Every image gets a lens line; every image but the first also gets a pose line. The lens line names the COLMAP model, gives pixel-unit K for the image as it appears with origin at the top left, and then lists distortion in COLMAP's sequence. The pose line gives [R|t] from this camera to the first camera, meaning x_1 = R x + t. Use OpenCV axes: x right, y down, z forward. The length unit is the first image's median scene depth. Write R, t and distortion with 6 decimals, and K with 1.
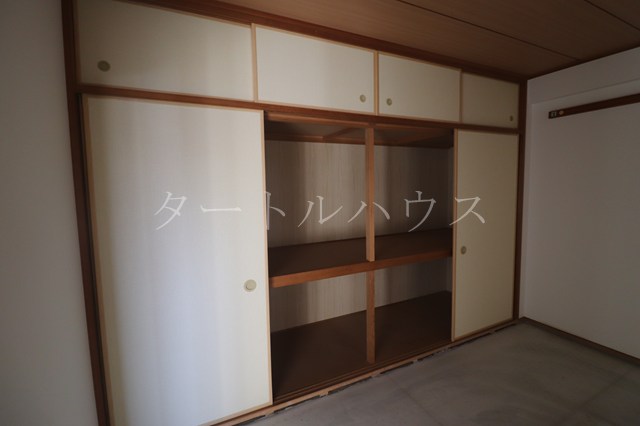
lens RADIAL K [[298.3, 0, 320.0], [0, 298.3, 213.0], [0, 0, 1]] dist [-0.002806, -0.000511]
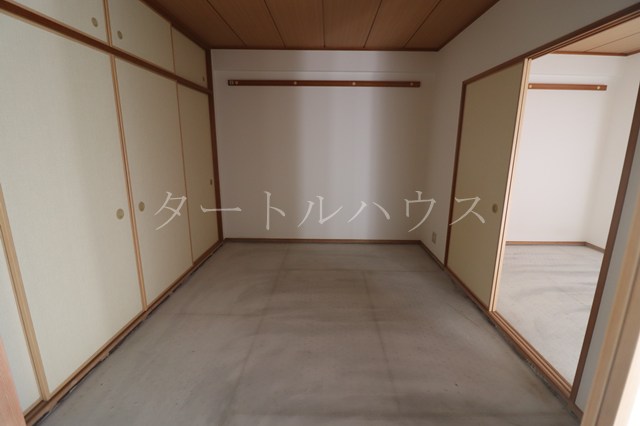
lens RADIAL K [[298.3, 0, 320.0], [0, 298.3, 213.0], [0, 0, 1]] dist [-0.002806, -0.000511]
pose [[0.473188, -0.179564, 0.862467, -0.280156], [0.065087, 0.983457, 0.169044, 0.044139], [-0.878554, -0.023854, 0.477048, -0.007030]]
